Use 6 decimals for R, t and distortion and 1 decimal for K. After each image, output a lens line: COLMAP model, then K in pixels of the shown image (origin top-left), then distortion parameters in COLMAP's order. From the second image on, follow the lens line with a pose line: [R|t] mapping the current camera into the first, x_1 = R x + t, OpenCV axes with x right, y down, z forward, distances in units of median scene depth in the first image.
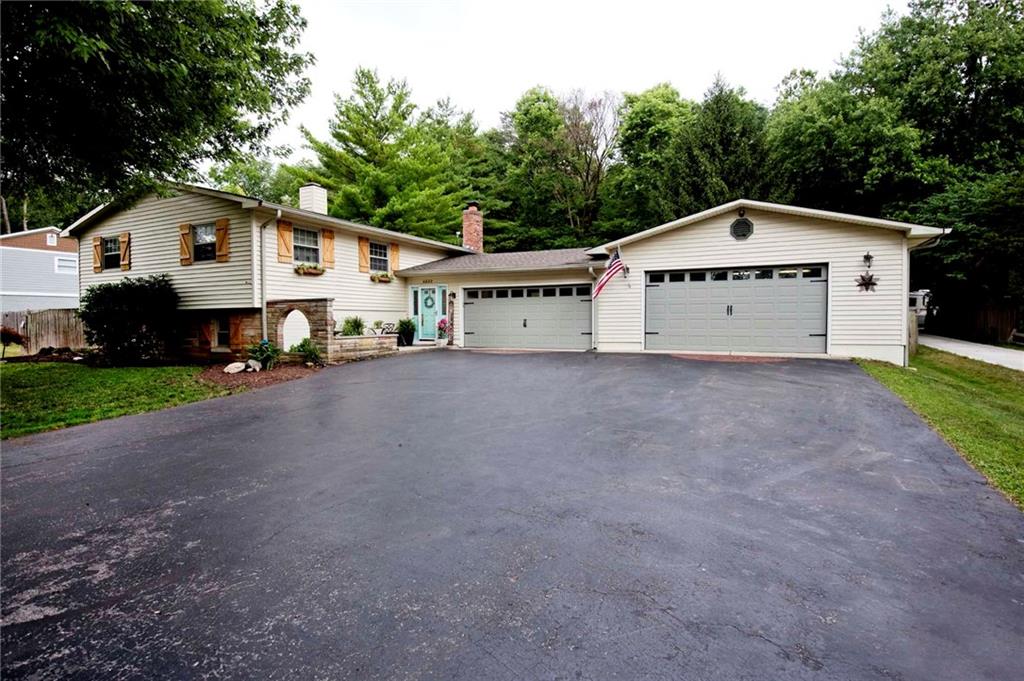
lens RADIAL K [[531.0, 0, 512.0], [0, 531.0, 340.5], [0, 0, 1]] dist [-0.002397, -0.000590]
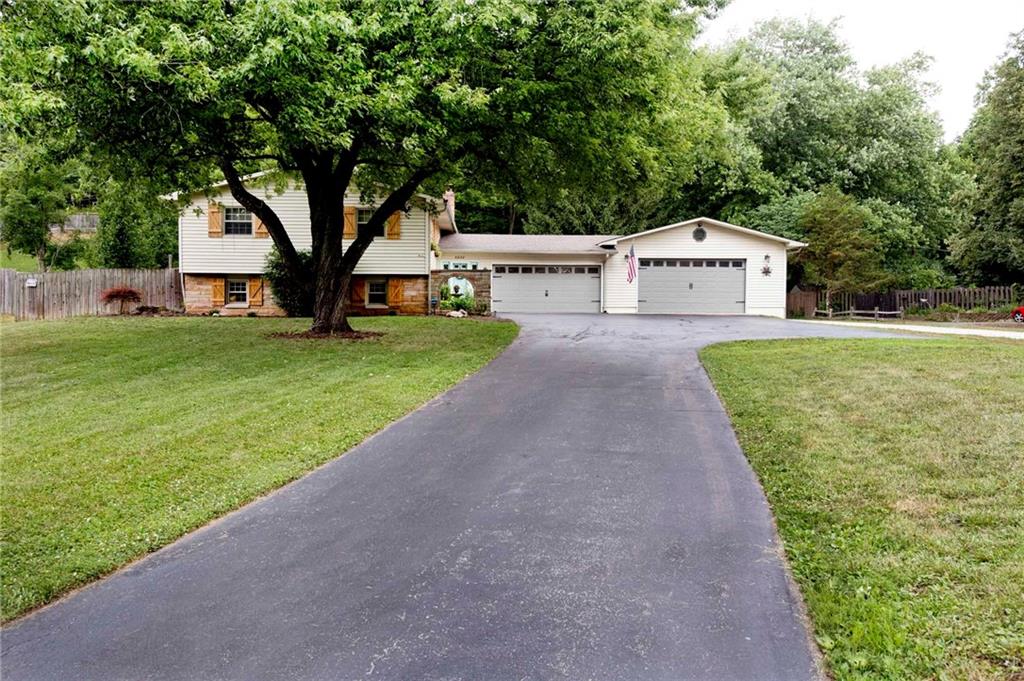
lens RADIAL K [[874.5, 0, 512.0], [0, 874.5, 340.5], [0, 0, 1]] dist [0.047292, 0.000620]
pose [[0.884748, -0.002618, 0.466063, -1.041390], [0.008258, 0.999915, -0.010061, 0.103379], [-0.465997, 0.012750, 0.884694, -0.854216]]
